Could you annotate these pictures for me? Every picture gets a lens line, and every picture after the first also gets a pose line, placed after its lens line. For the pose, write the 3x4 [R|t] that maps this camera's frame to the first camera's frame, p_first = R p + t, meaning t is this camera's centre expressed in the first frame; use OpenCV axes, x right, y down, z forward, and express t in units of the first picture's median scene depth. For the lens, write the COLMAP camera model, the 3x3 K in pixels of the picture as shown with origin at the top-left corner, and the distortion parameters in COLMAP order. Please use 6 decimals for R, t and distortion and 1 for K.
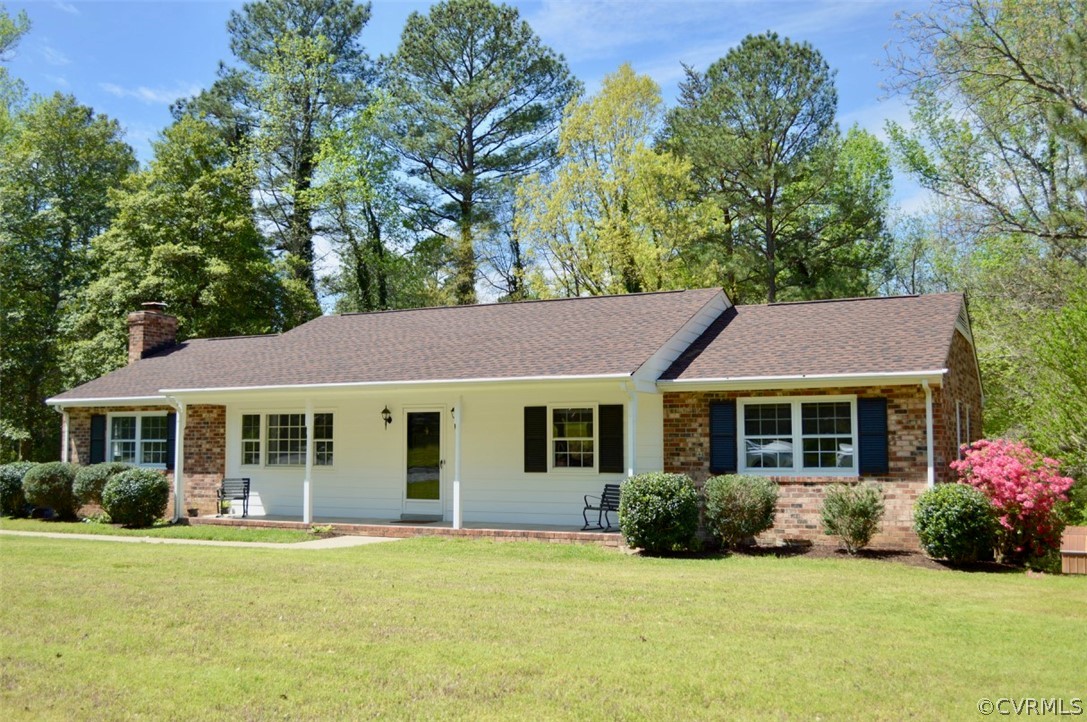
lens RADIAL K [[1139.7, 0, 543.5], [0, 1139.7, 361.0], [0, 0, 1]] dist [-0.096192, -0.000432]
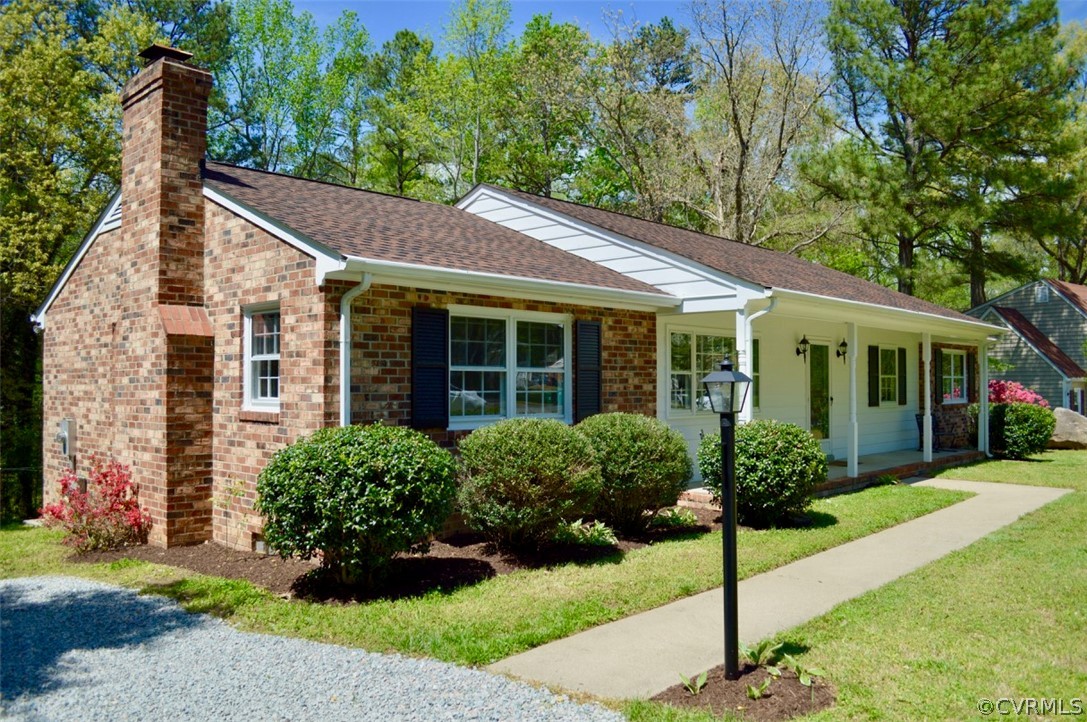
lens RADIAL K [[871.9, 0, 541.3], [0, 871.9, 365.1], [0, 0, 1]] dist [-0.079352, -0.001186]
pose [[0.275118, 0.039405, 0.960603, -0.758123], [-0.048872, 0.998441, -0.026960, 0.082463], [-0.960168, -0.039530, 0.276615, 0.928058]]
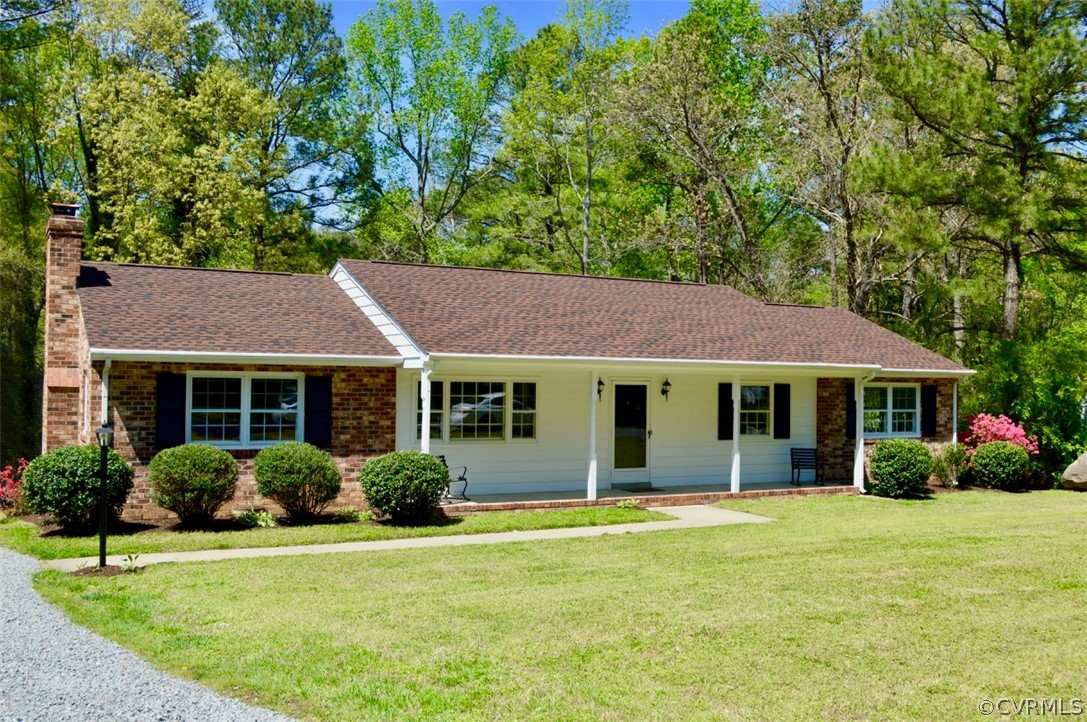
lens RADIAL K [[1075.7, 0, 543.5], [0, 1075.7, 361.0], [0, 0, 1]] dist [-0.075835, -0.000475]
pose [[0.560388, 0.045285, 0.826991, -0.875837], [-0.060266, 0.998087, -0.013816, 0.037789], [-0.826035, -0.042098, 0.562045, 0.467659]]
